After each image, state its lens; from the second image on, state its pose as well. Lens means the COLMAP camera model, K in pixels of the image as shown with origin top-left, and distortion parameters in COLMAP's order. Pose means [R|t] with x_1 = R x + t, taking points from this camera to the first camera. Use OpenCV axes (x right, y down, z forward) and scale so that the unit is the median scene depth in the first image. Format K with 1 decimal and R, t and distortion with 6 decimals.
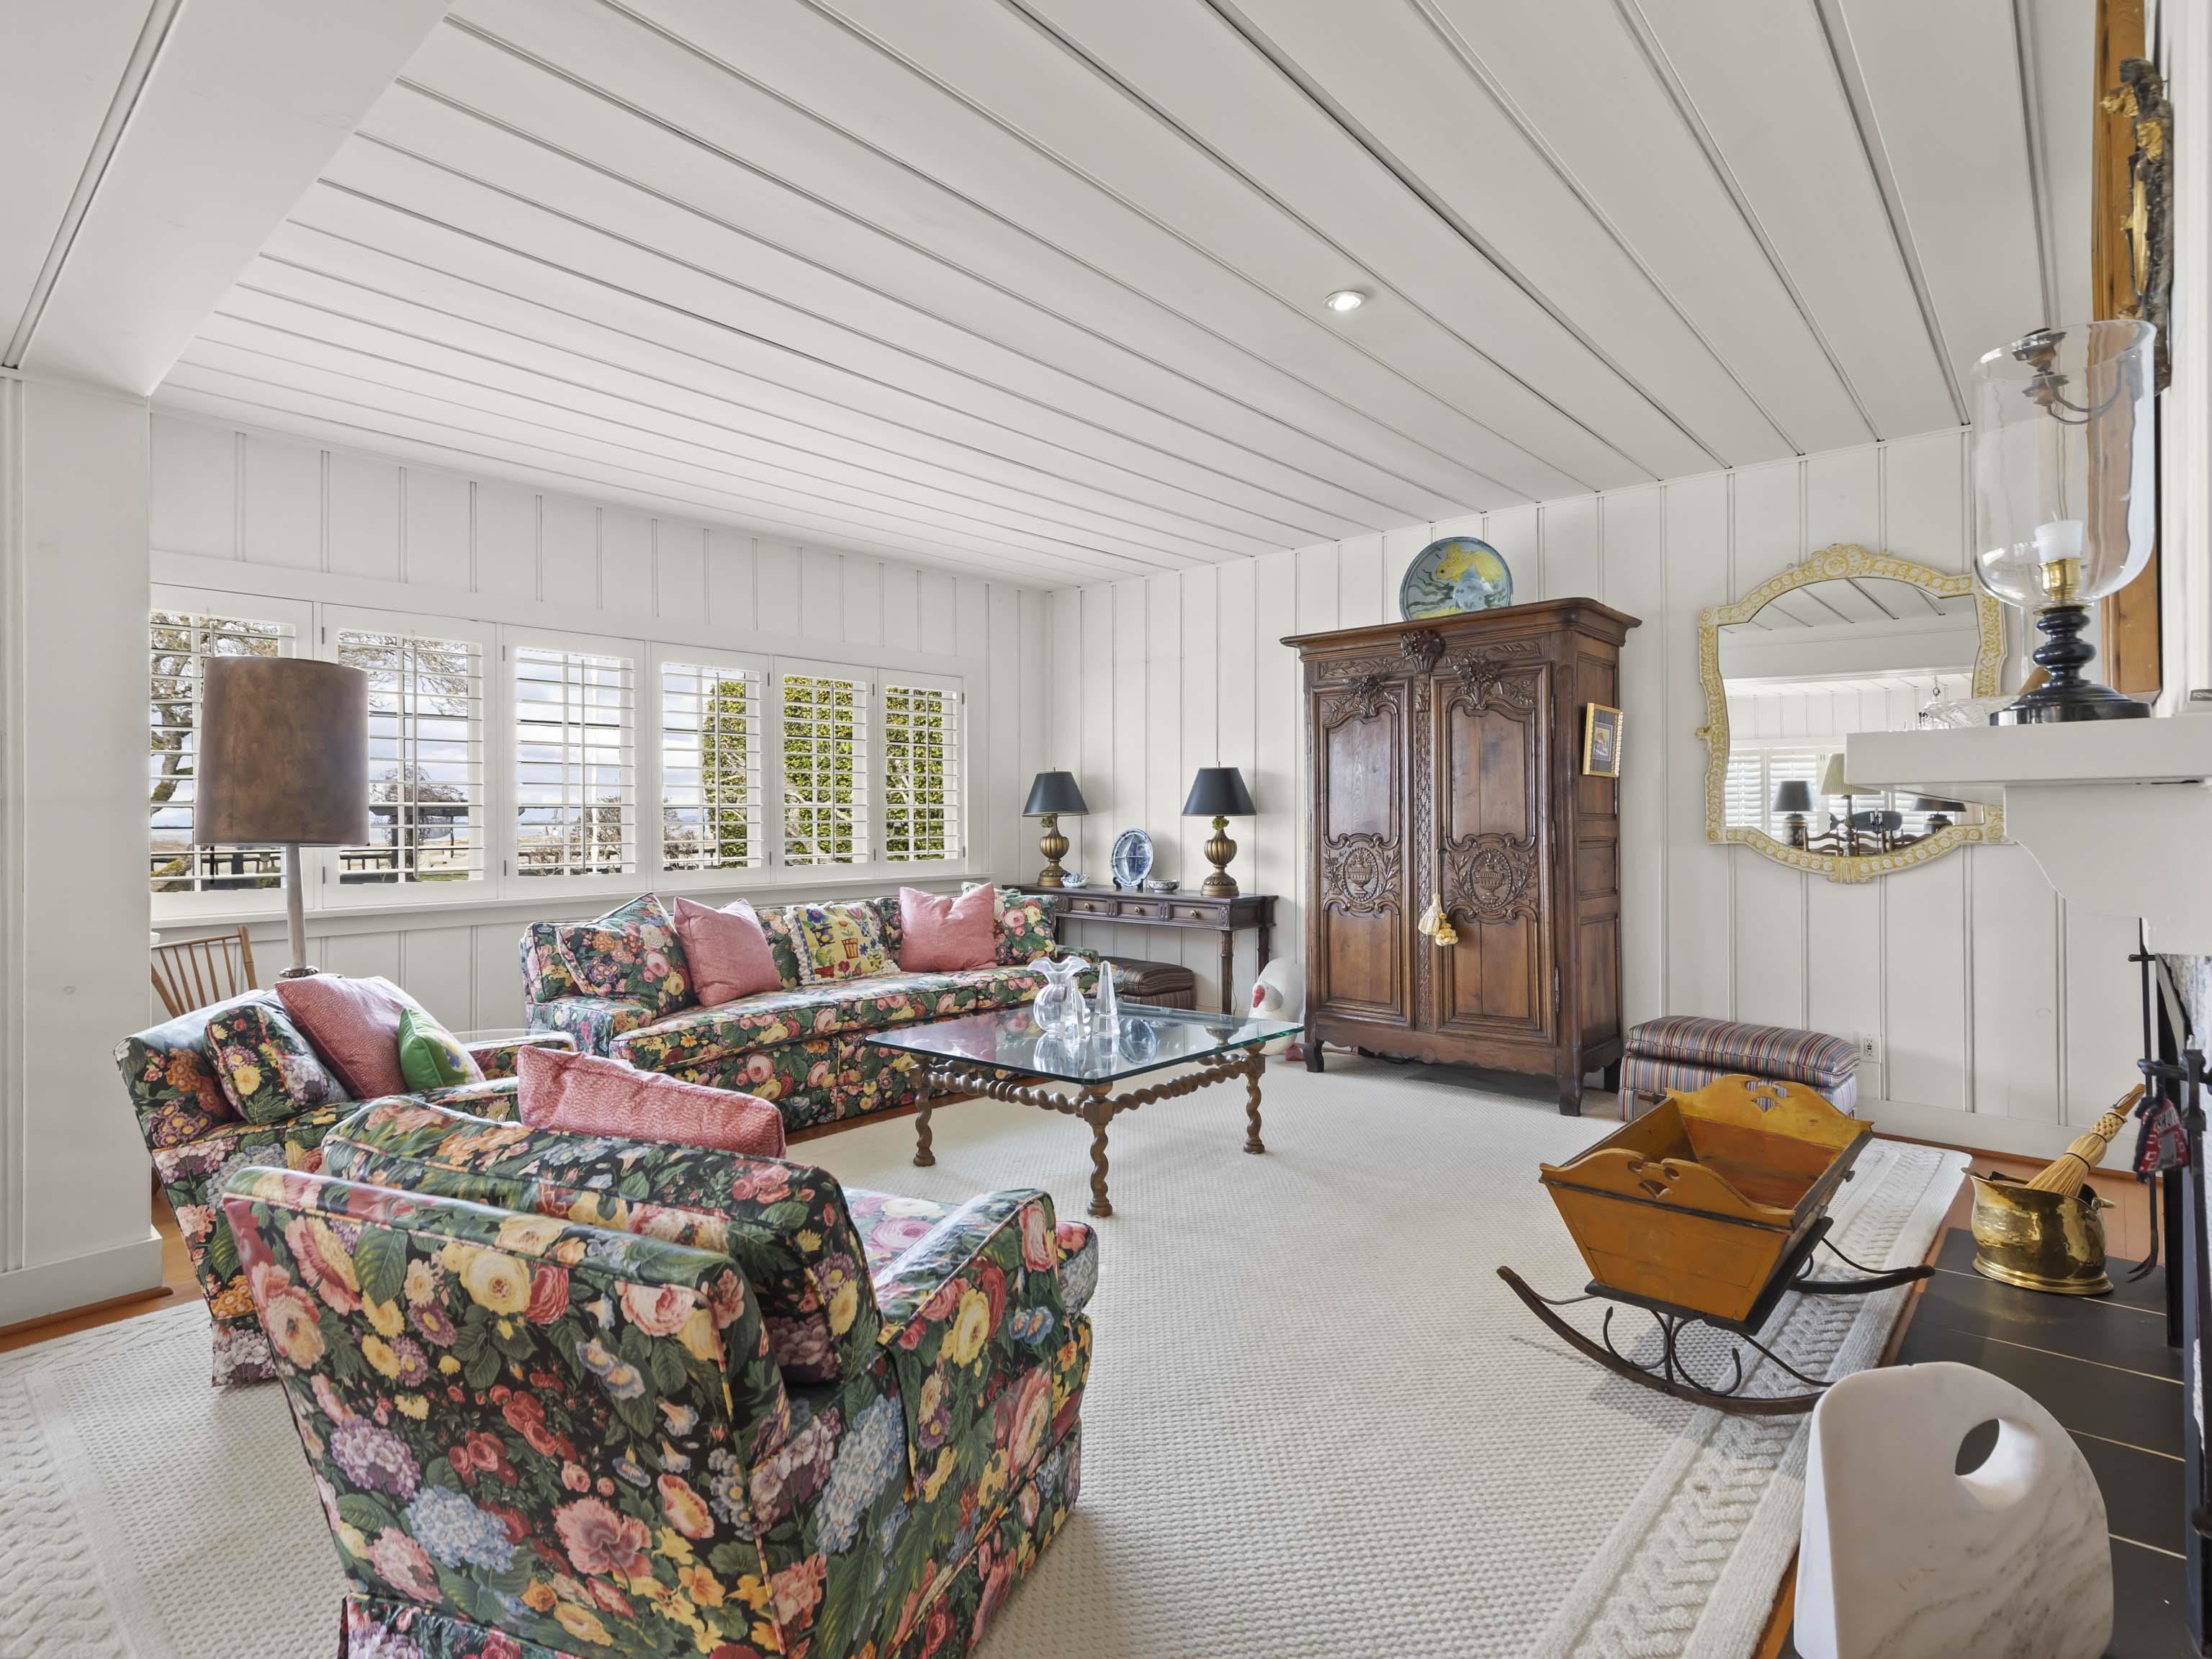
lens RADIAL K [[1123.3, 0, 1097.3], [0, 1123.3, 819.7], [0, 0, 1]] dist [0.010561, -0.000948]
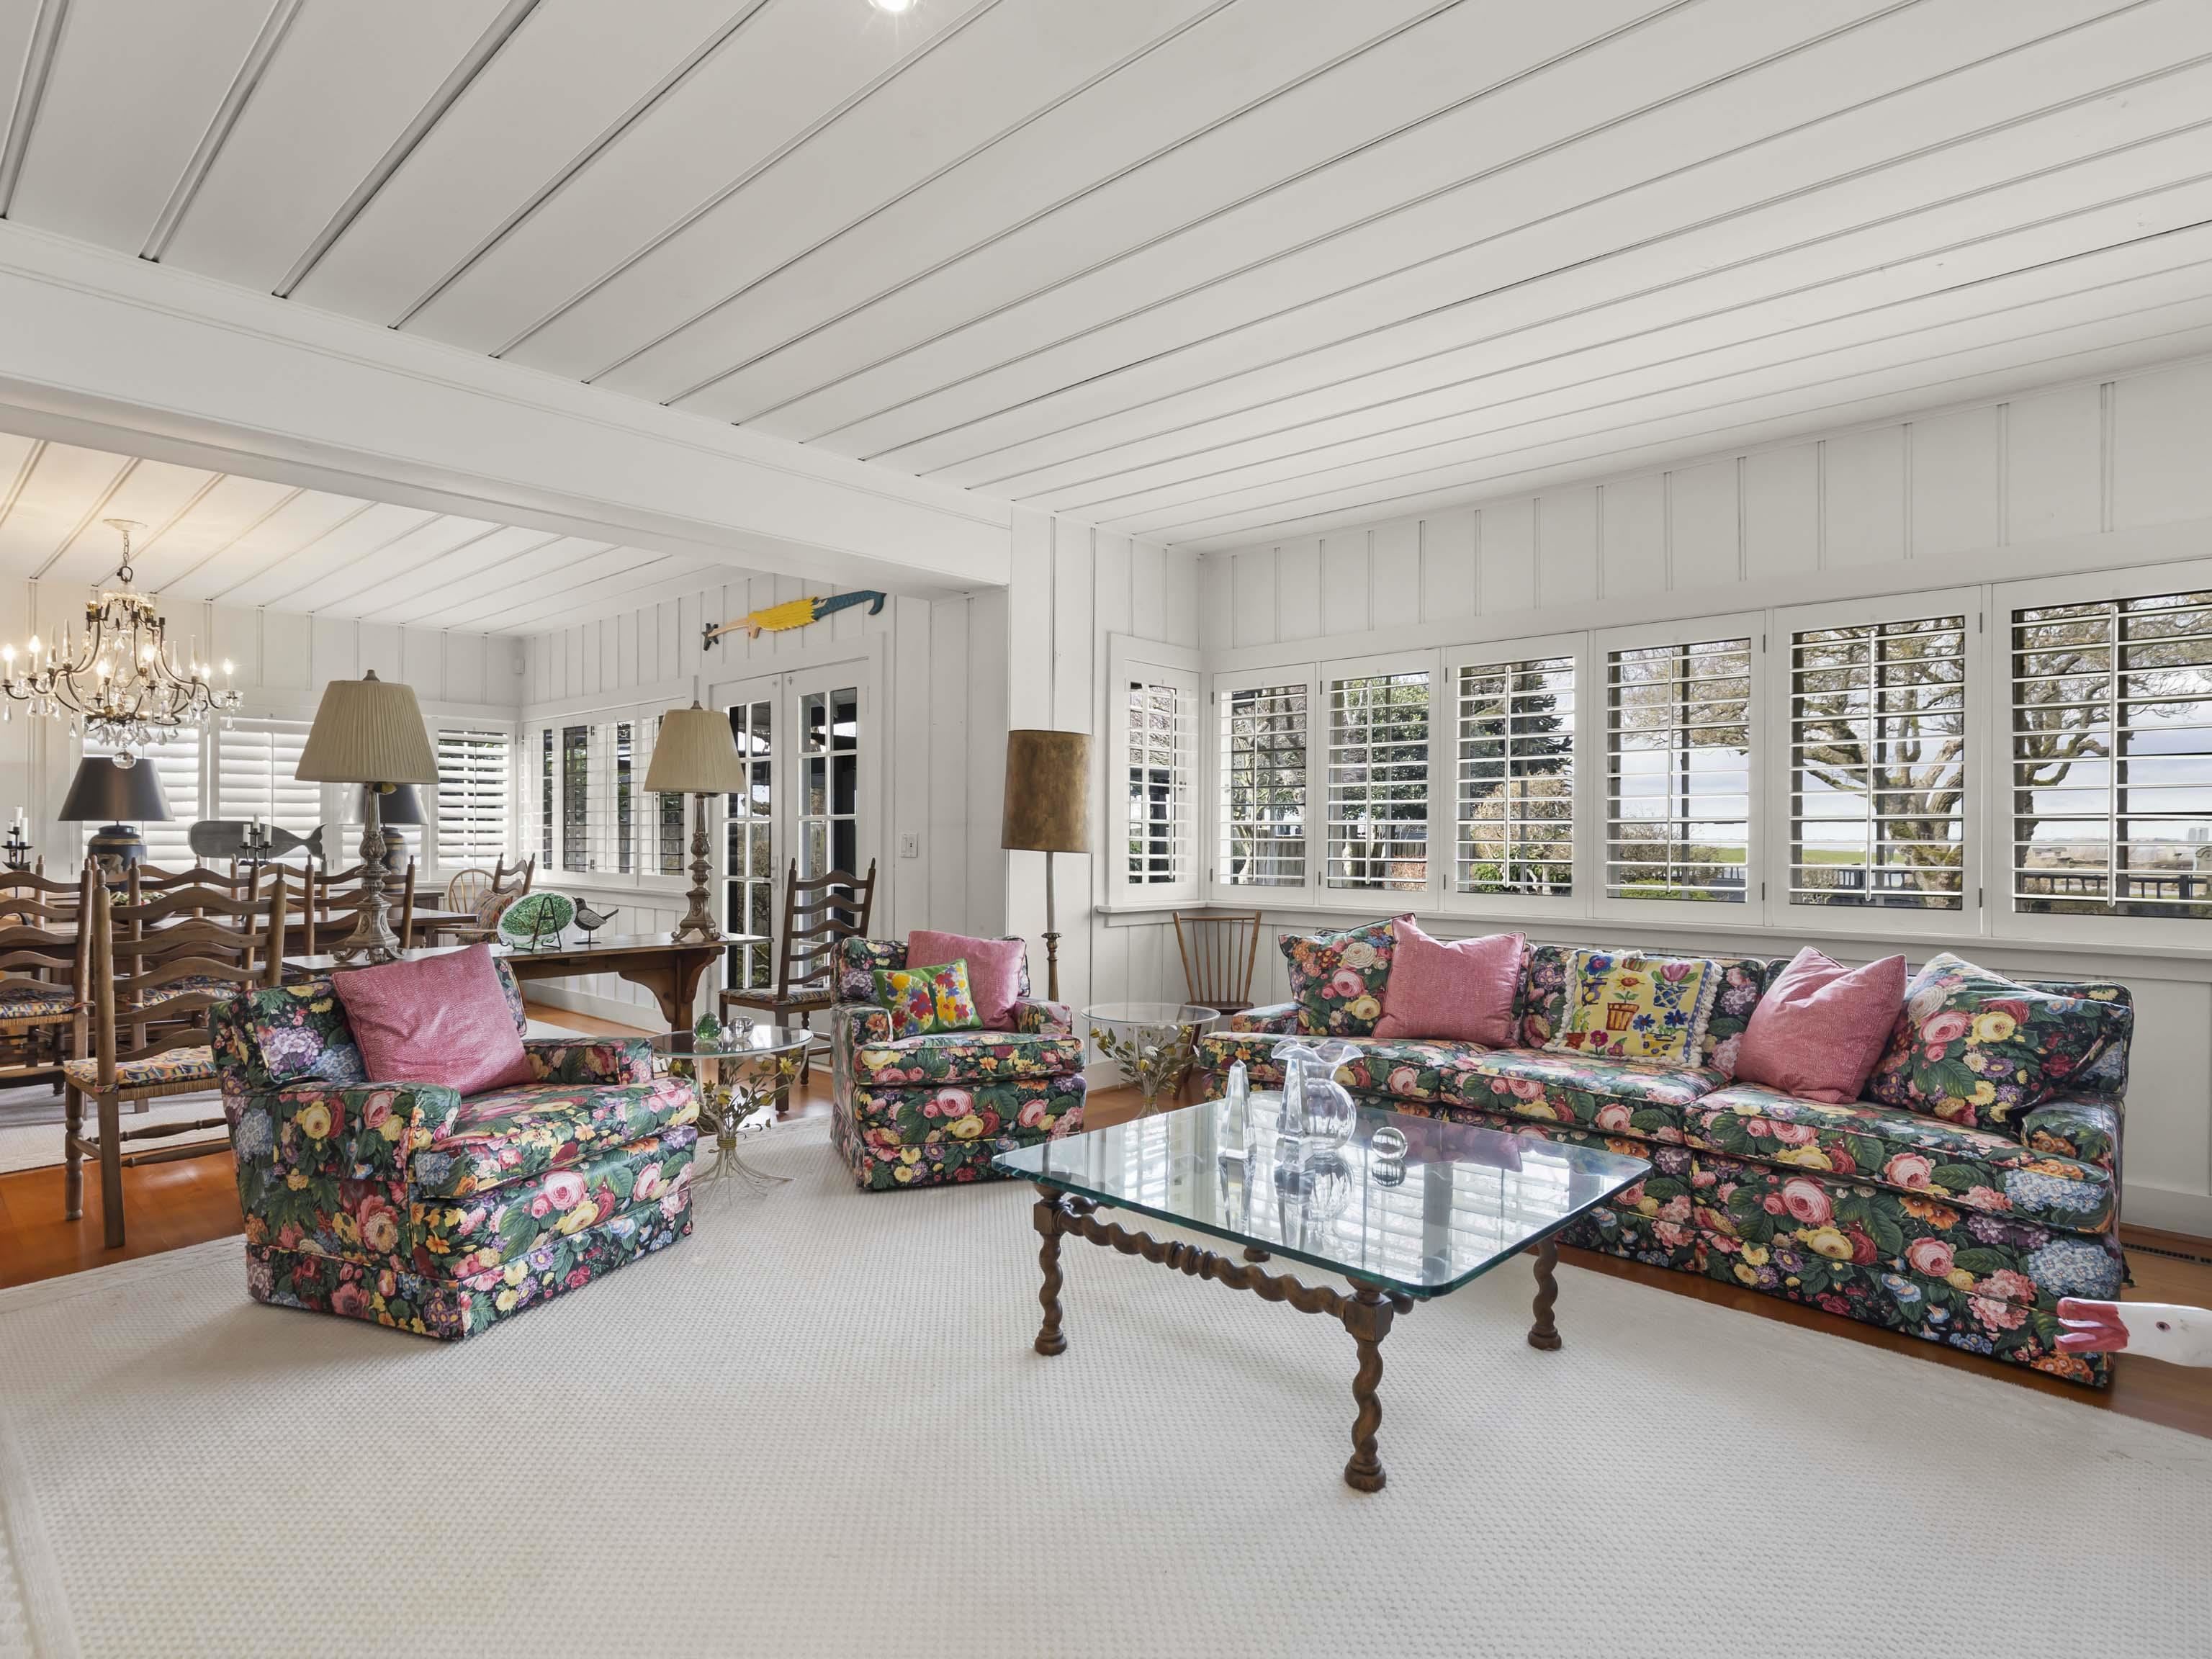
lens RADIAL K [[1153.4, 0, 1115.3], [0, 1153.4, 825.1], [0, 0, 1]] dist [-0.001523, 0.000114]
pose [[-0.006292, -0.002612, -0.999977, 0.605573], [-0.001833, 0.999995, -0.002601, -0.005783], [0.999979, 0.001816, -0.006297, 0.800672]]
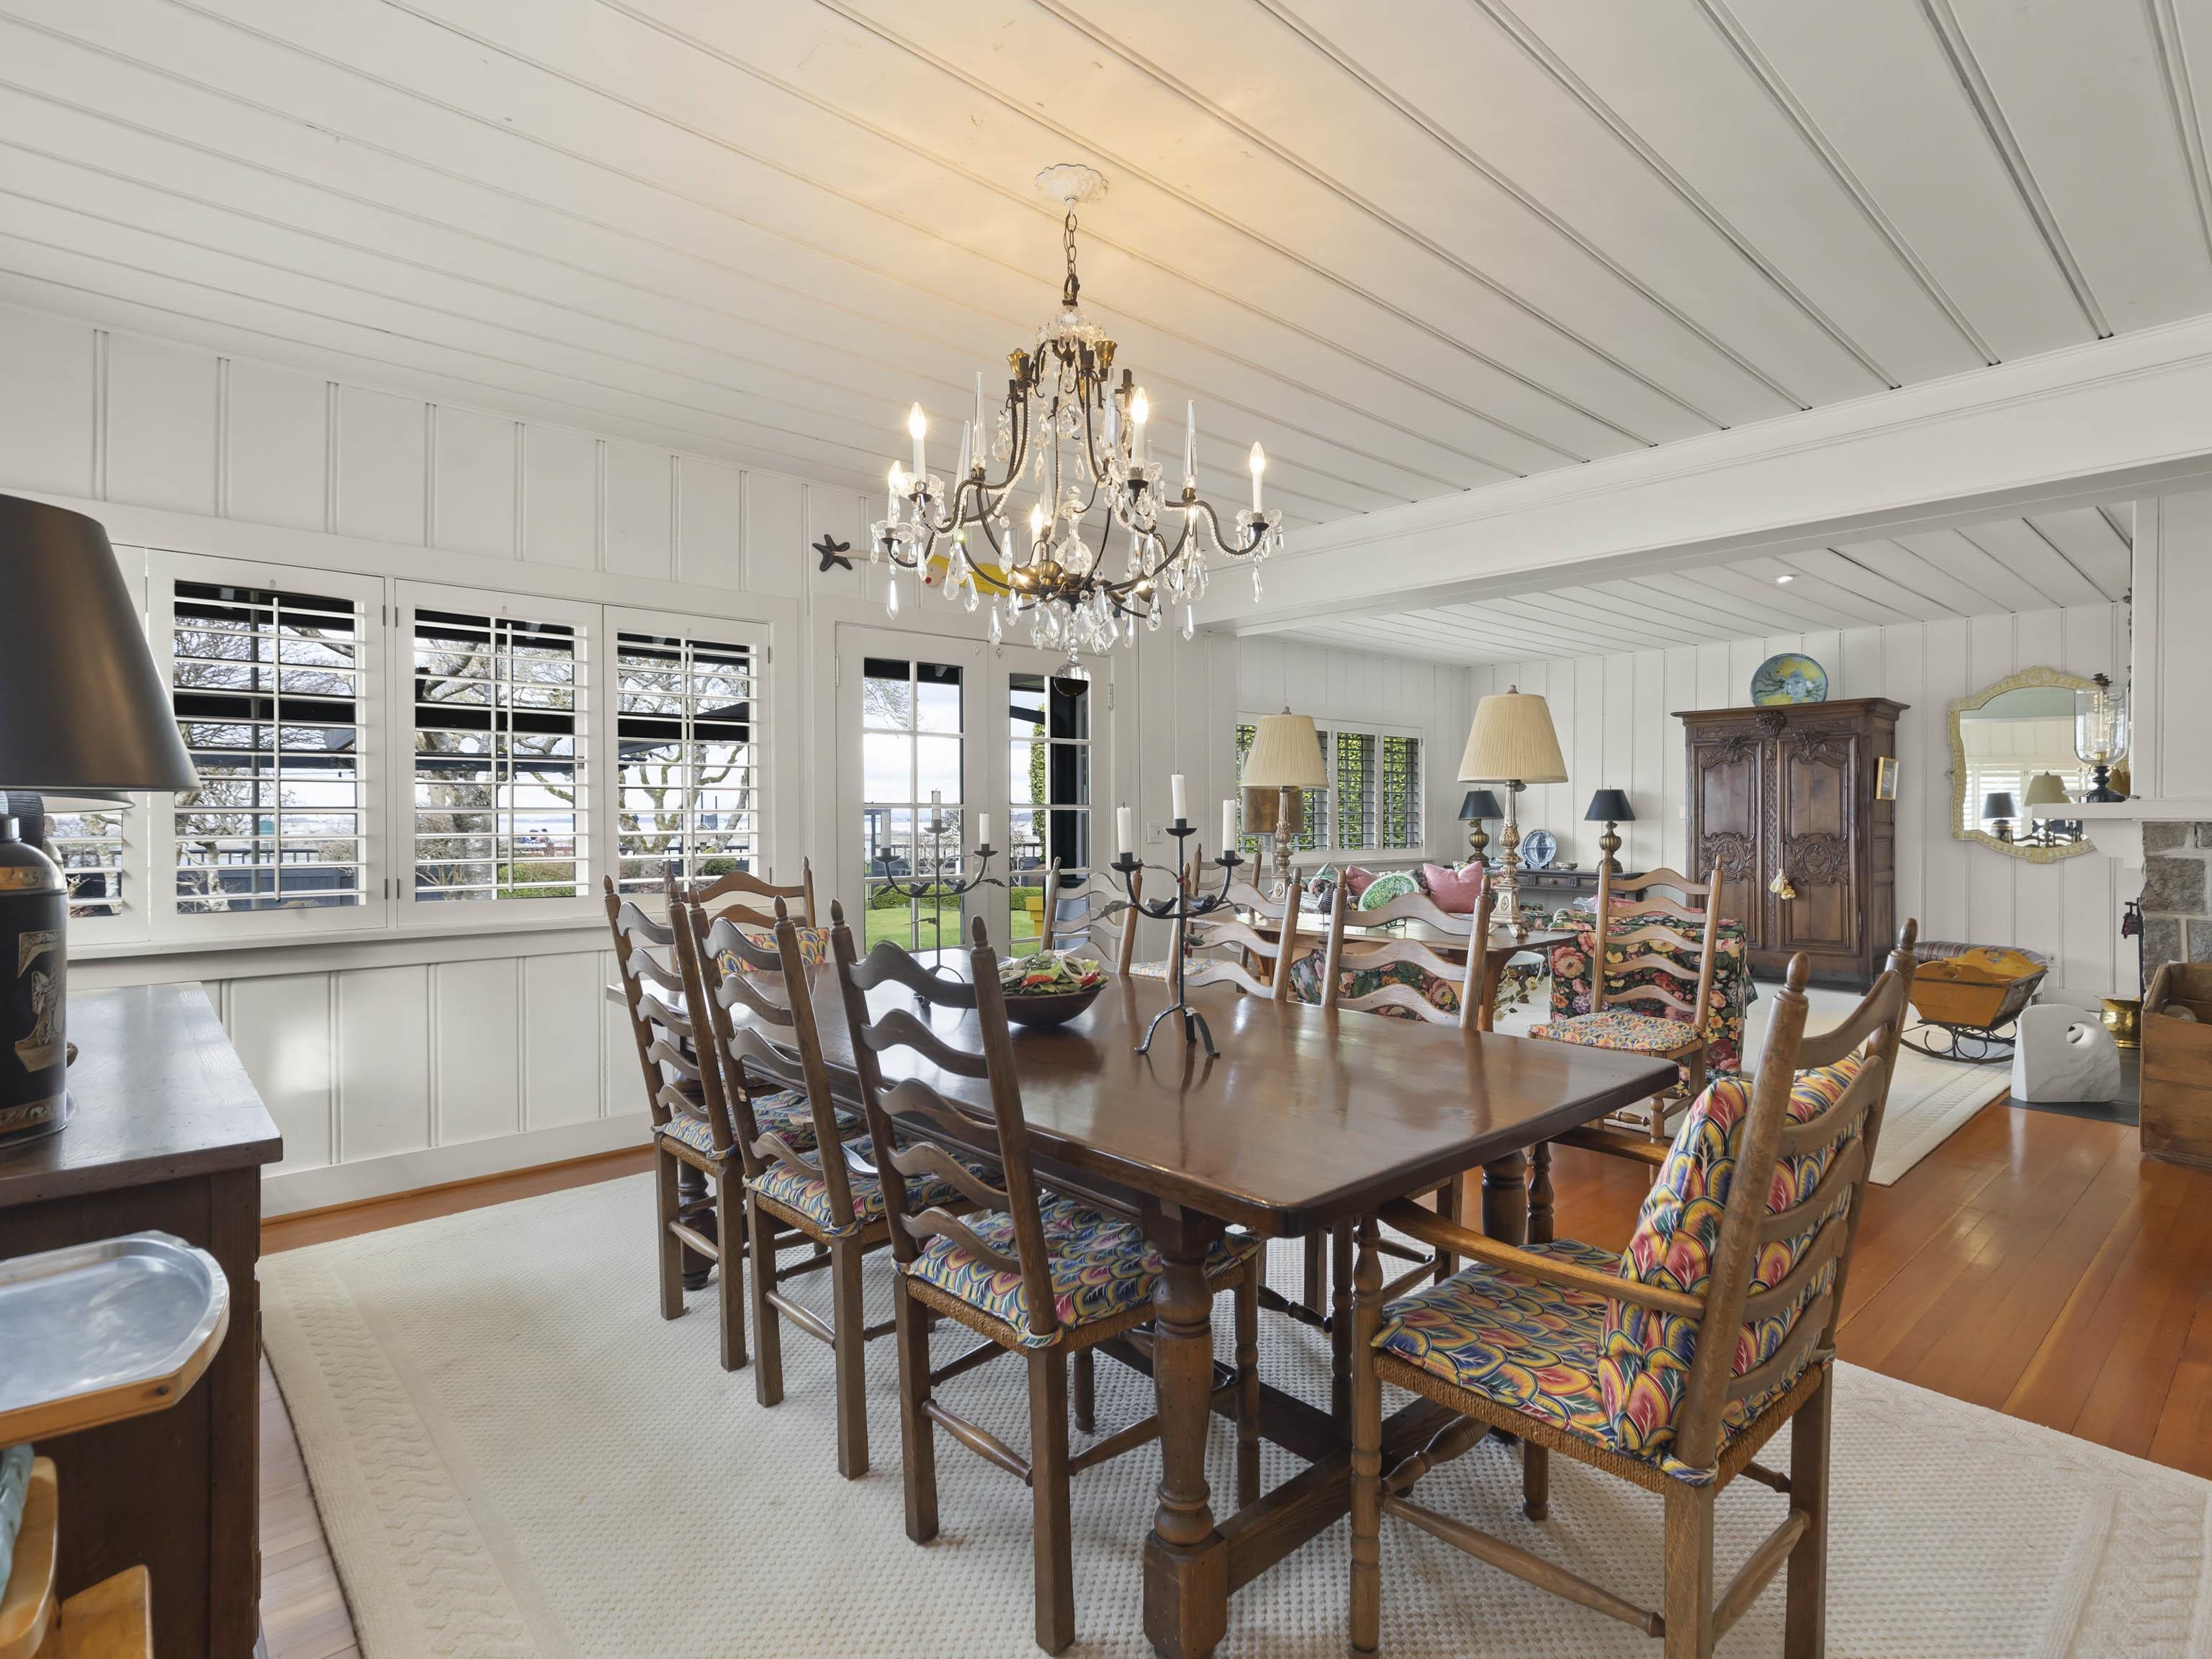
lens RADIAL K [[1118.0, 0, 1145.8], [0, 1118.0, 823.3], [0, 0, 1]] dist [0.003605, -0.000947]
pose [[0.995509, 0.006698, -0.094430, -0.478898], [-0.006239, 0.999967, 0.005155, -0.004895], [0.094461, -0.004543, 0.995518, -0.746330]]
